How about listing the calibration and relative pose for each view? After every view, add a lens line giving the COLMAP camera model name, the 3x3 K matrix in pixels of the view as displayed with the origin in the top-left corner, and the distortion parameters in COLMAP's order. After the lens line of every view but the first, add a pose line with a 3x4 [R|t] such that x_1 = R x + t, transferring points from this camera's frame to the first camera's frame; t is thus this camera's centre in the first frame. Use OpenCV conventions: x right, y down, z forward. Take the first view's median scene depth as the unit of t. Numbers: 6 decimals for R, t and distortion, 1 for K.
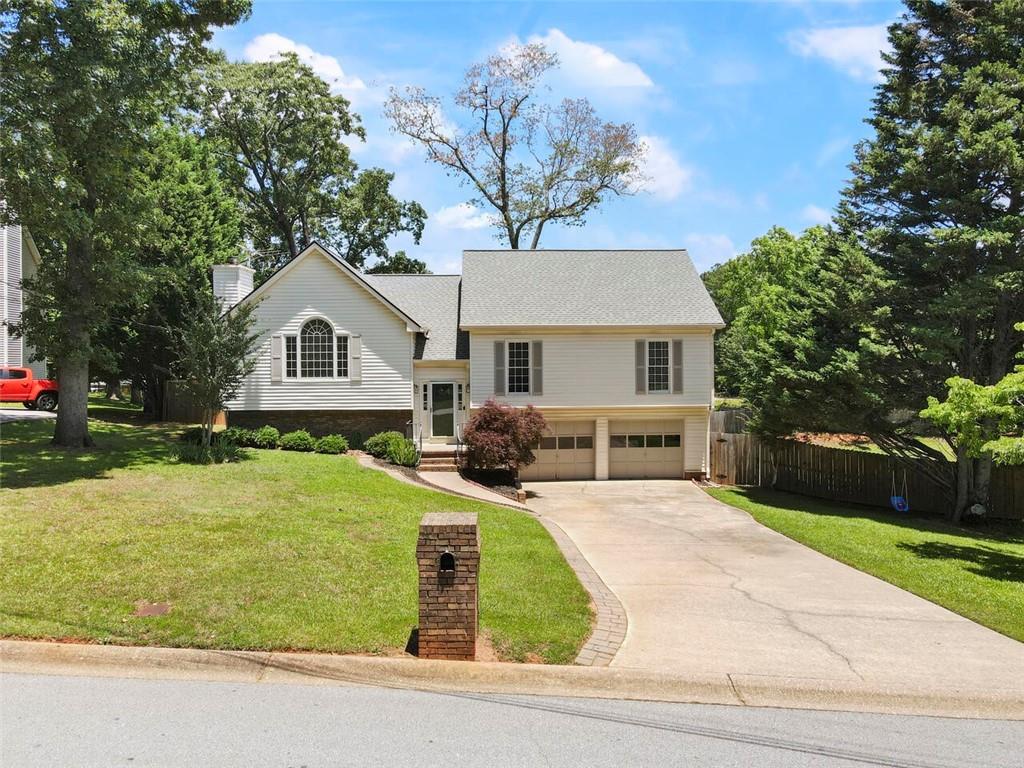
lens RADIAL K [[760.8, 0, 505.6], [0, 760.8, 369.9], [0, 0, 1]] dist [0.025037, -0.001232]
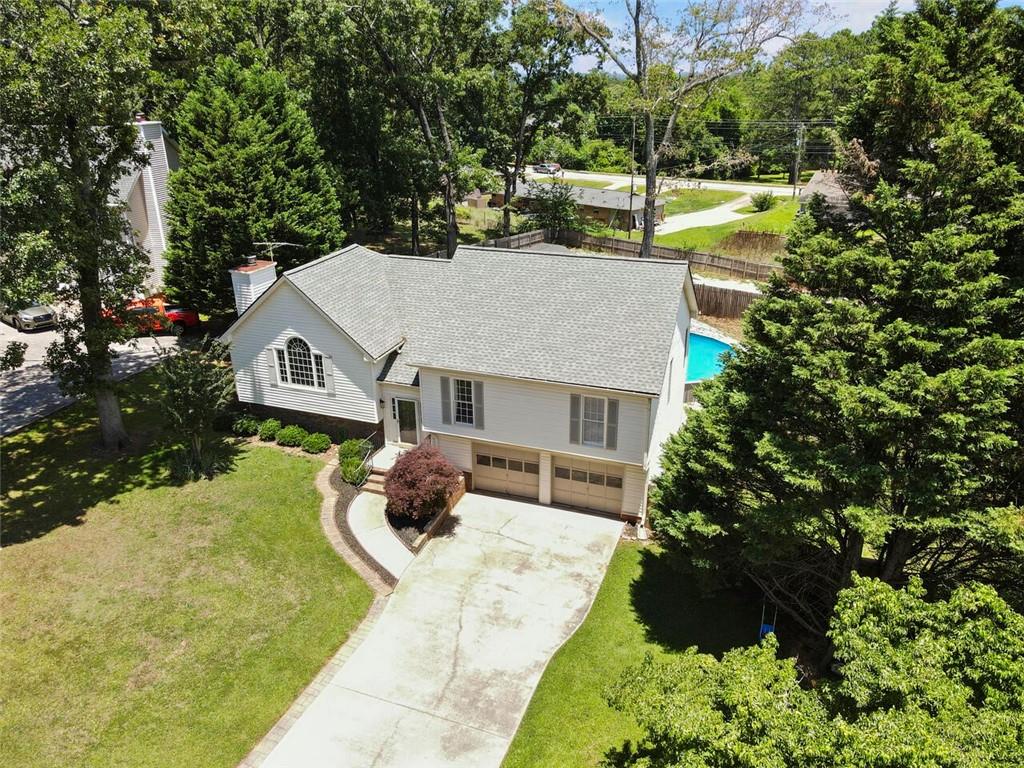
lens RADIAL K [[742.0, 0, 502.1], [0, 742.0, 385.5], [0, 0, 1]] dist [0.031400, 0.002845]
pose [[0.923634, 0.144470, -0.355005, 0.429403], [-0.003980, 0.929806, 0.368029, -0.403470], [0.383255, -0.338512, 0.859375, 0.144530]]
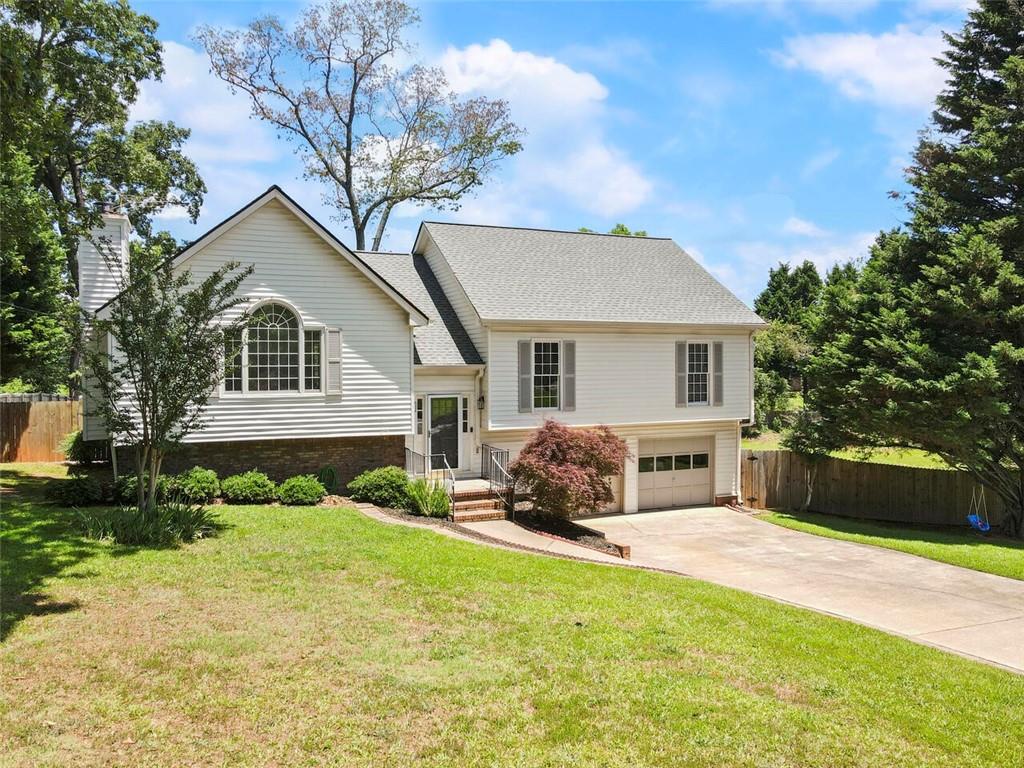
lens RADIAL K [[755.8, 0, 512.0], [0, 755.8, 384.0], [0, 0, 1]] dist [0.029802, -0.000606]
pose [[0.930850, -0.007225, 0.365330, -0.293621], [0.002180, 0.999897, 0.014220, -0.005279], [-0.365395, -0.012440, 0.930770, 0.303950]]
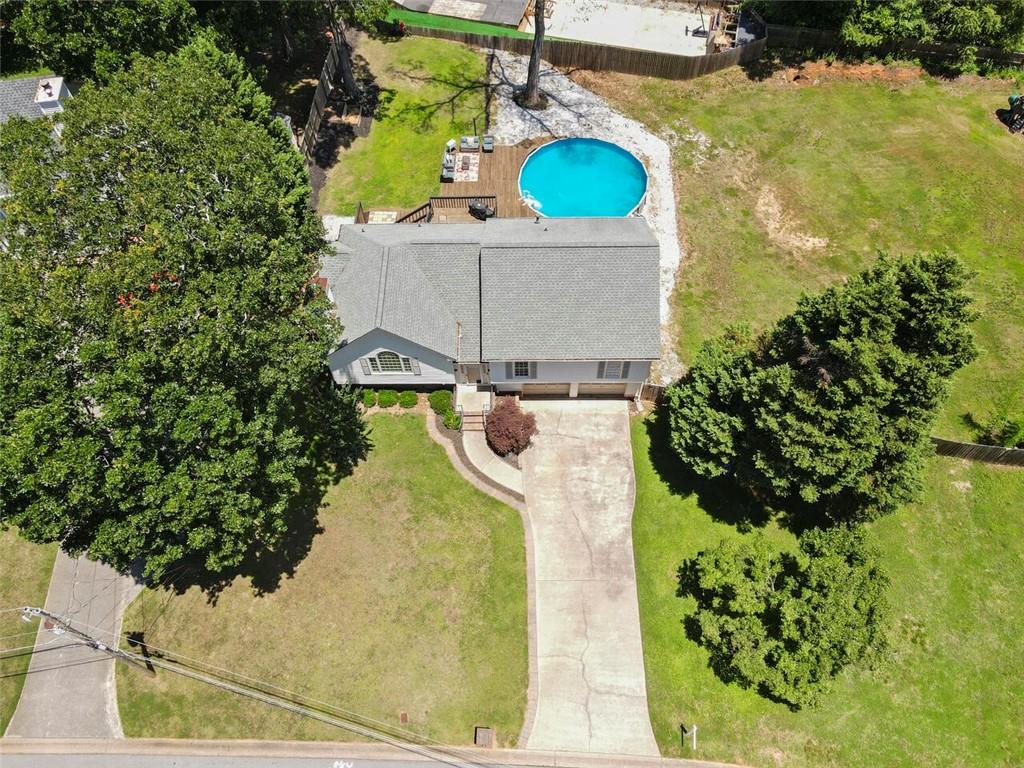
lens RADIAL K [[755.8, 0, 512.0], [0, 755.8, 384.0], [0, 0, 1]] dist [0.029802, -0.000606]
pose [[0.999341, 0.022321, -0.028618, 0.043577], [0.011526, 0.552499, 0.833434, -1.261197], [0.034414, -0.833215, 0.551877, 0.127488]]
